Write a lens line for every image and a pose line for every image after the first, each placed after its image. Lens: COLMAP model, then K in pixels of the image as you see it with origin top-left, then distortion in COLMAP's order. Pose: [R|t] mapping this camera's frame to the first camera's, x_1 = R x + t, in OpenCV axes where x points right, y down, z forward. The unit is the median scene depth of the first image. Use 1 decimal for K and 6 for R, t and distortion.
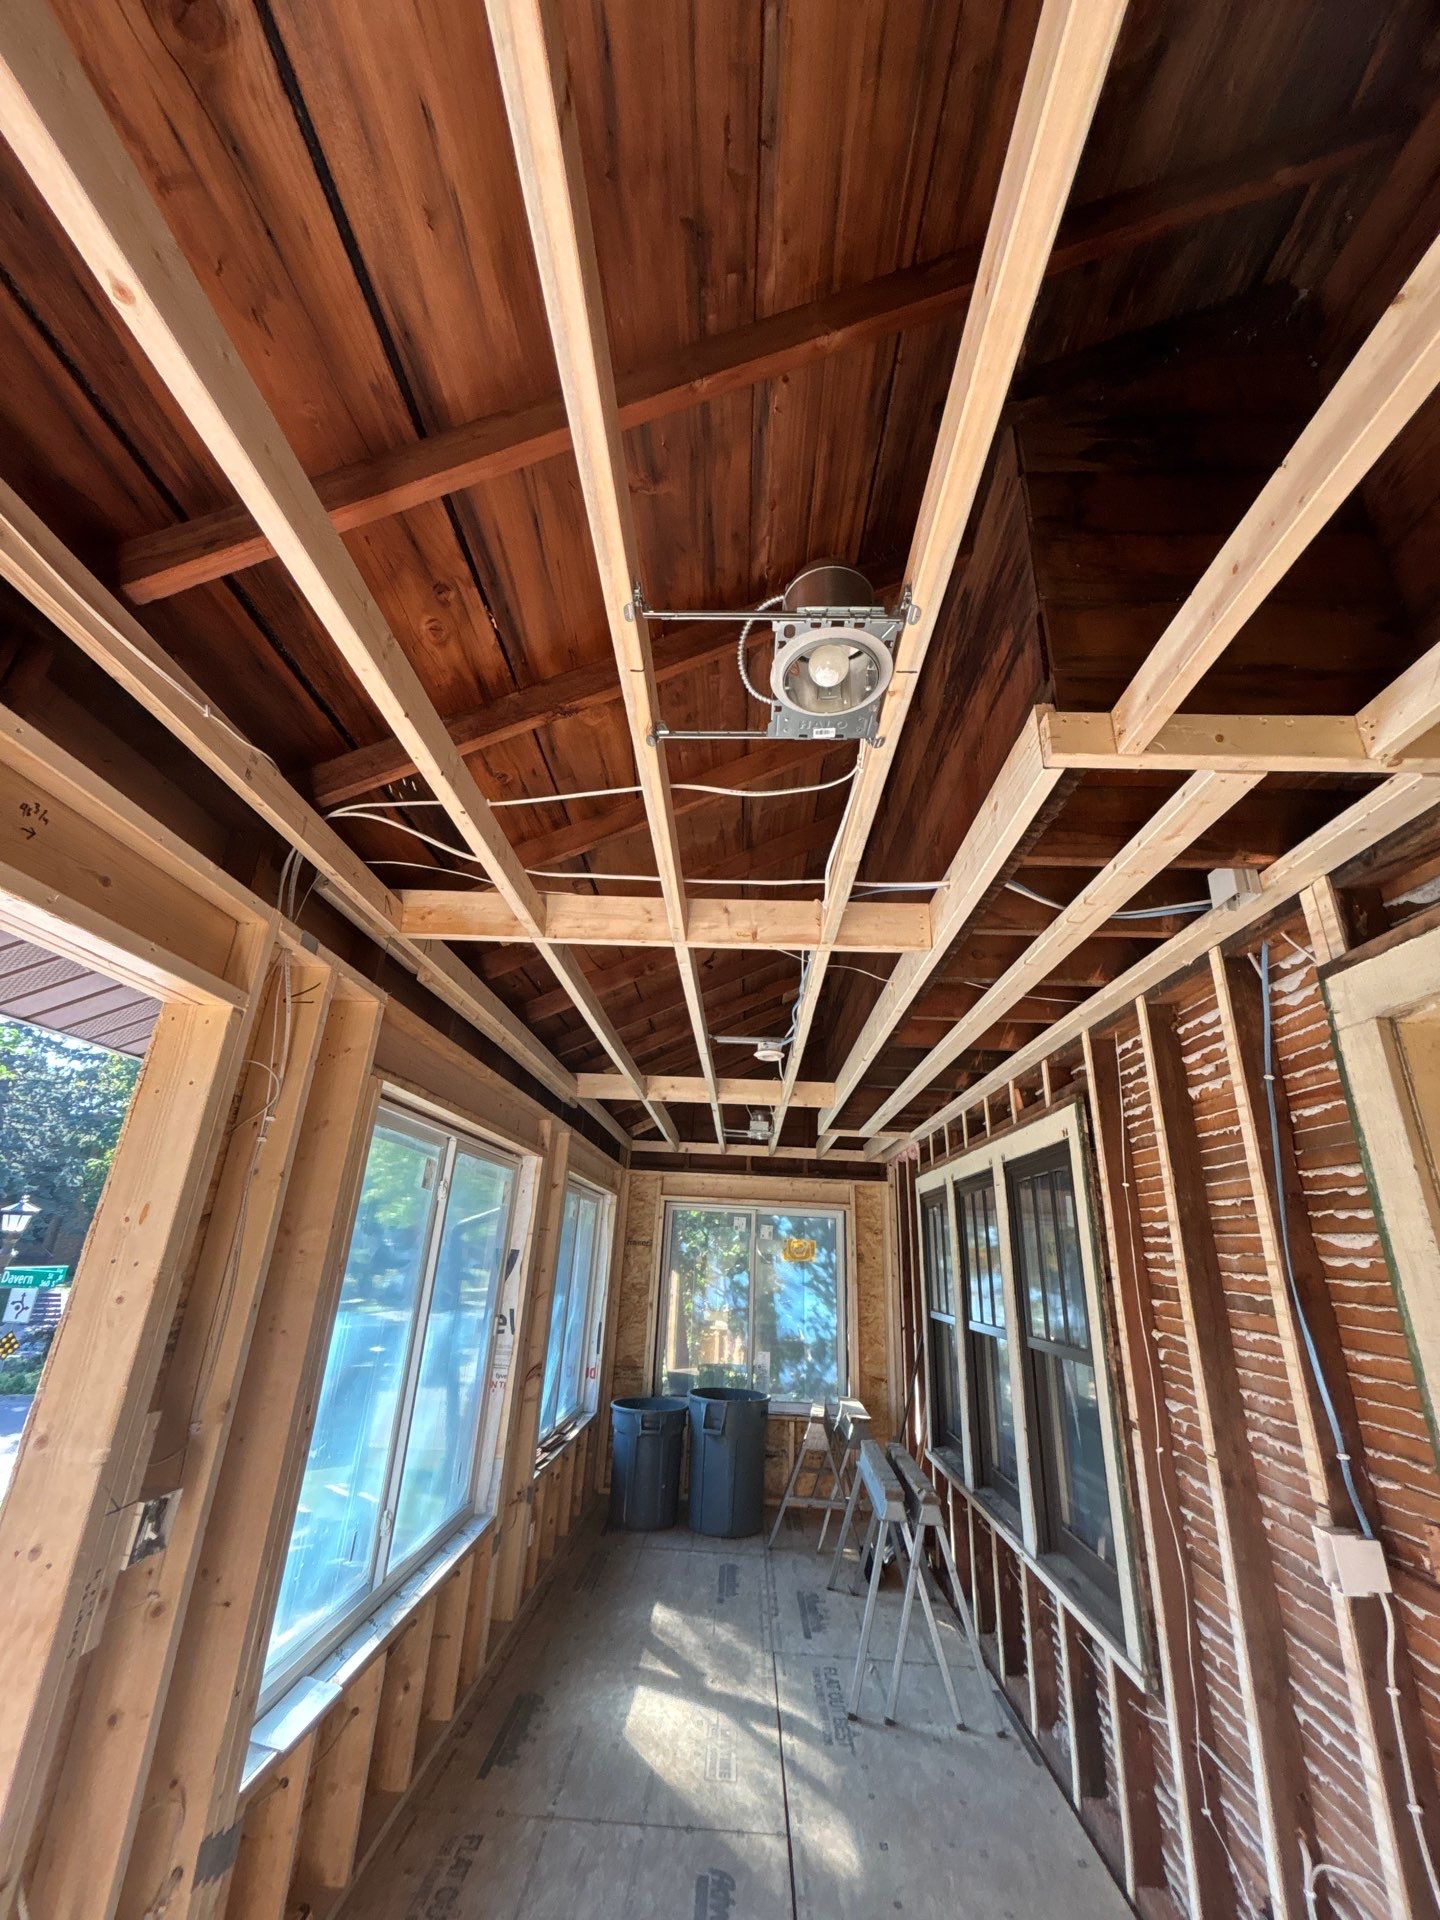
lens RADIAL K [[769.1, 0, 720.0], [0, 769.1, 960.0], [0, 0, 1]] dist [0.002434, -0.000132]
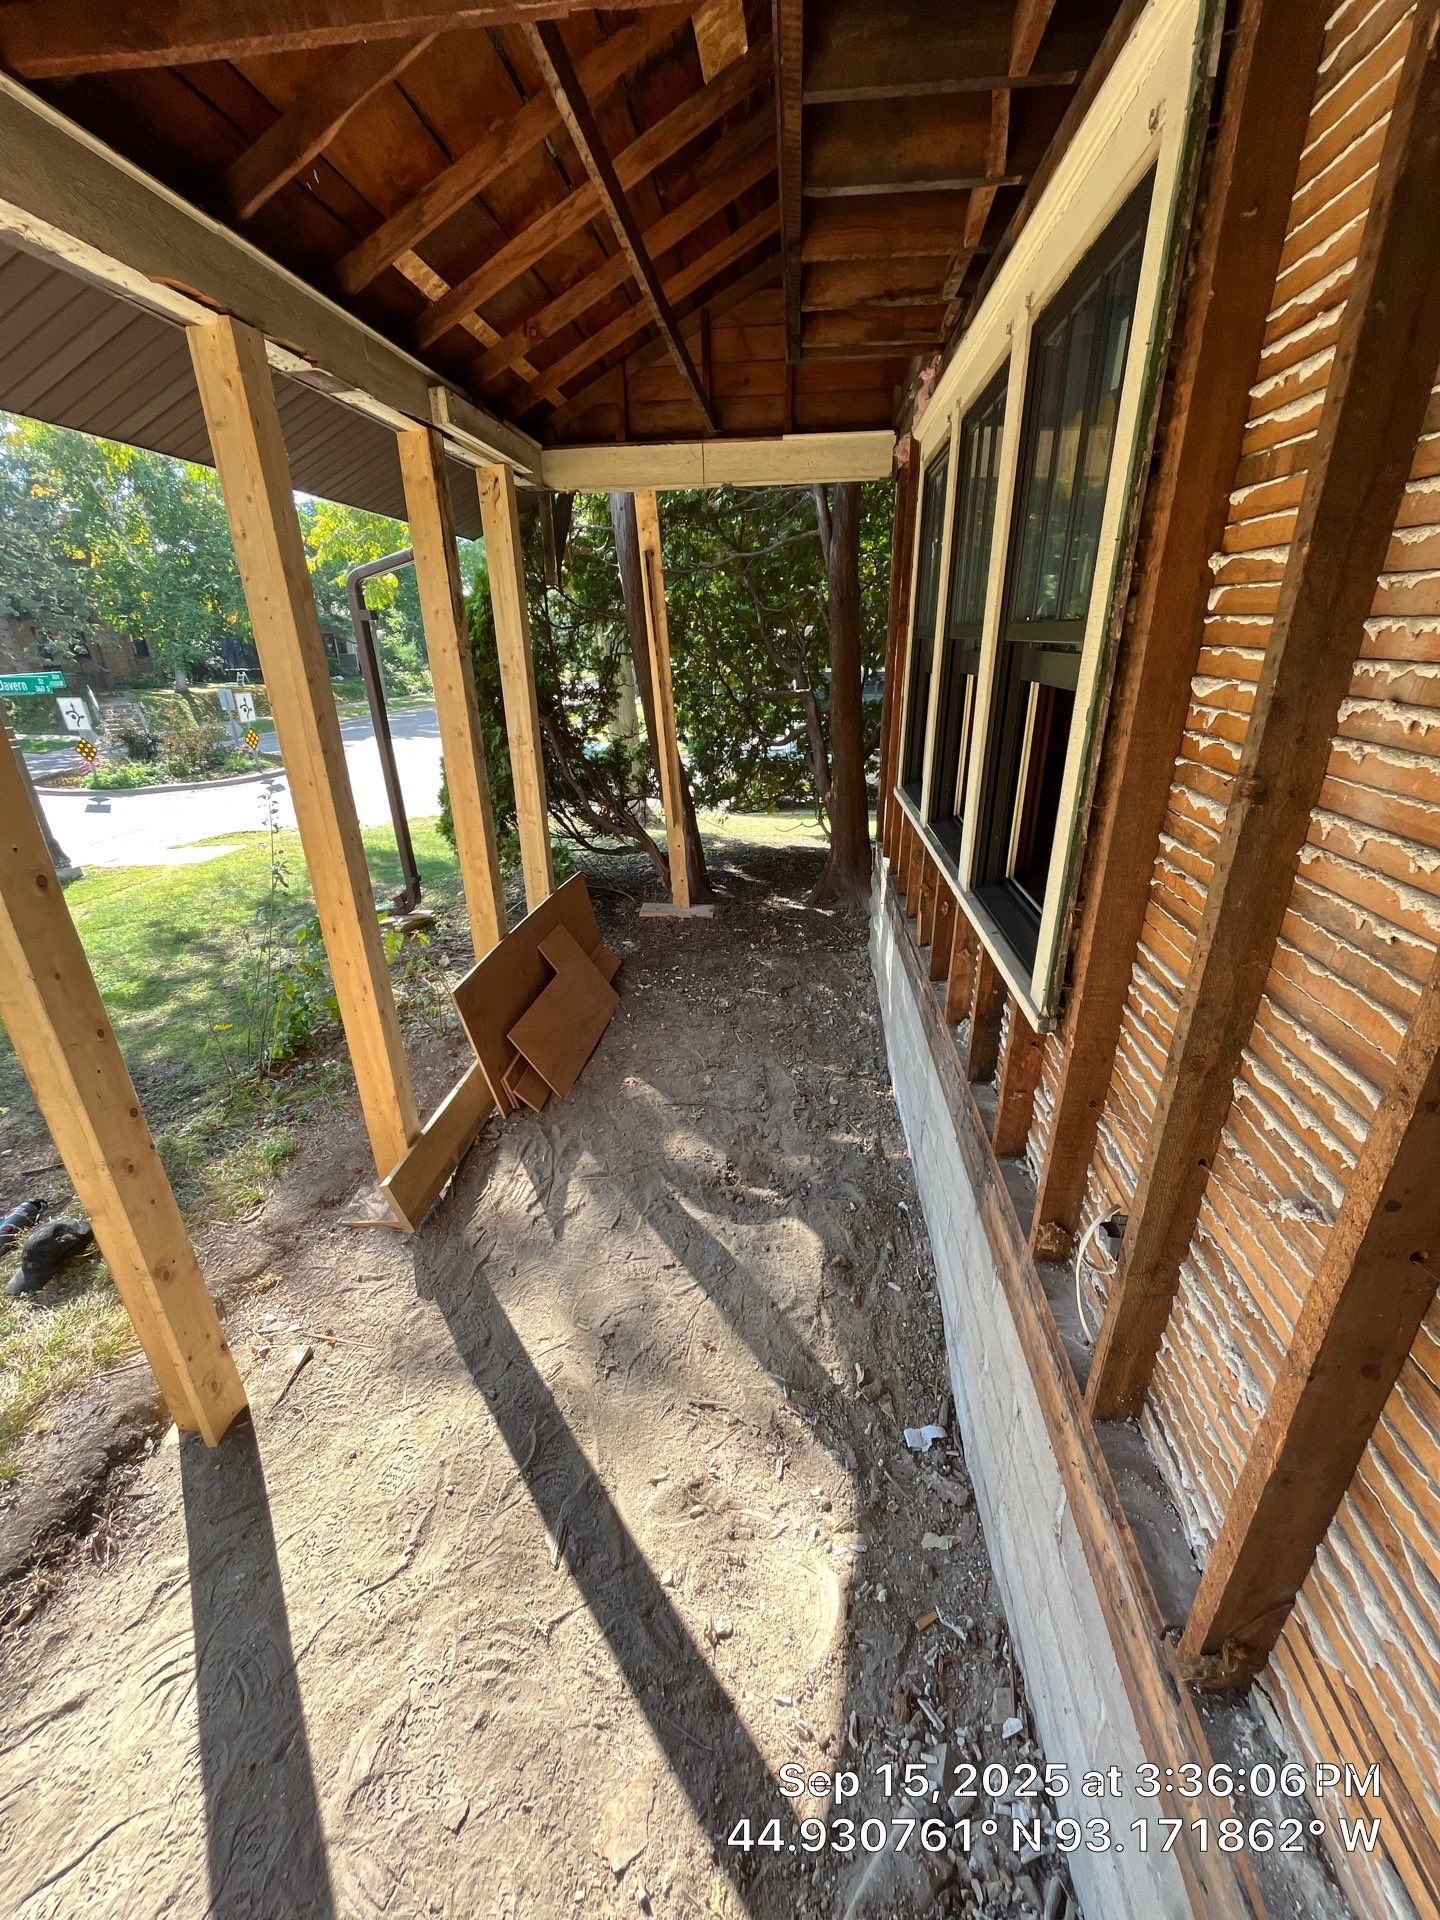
lens RADIAL K [[769.1, 0, 720.0], [0, 769.1, 960.0], [0, 0, 1]] dist [0.002434, -0.000132]
pose [[0.995956, -0.030742, -0.084418, 0.324328], [0.080649, 0.719968, 0.689305, 0.357891], [0.039588, -0.693326, 0.719536, 0.516428]]
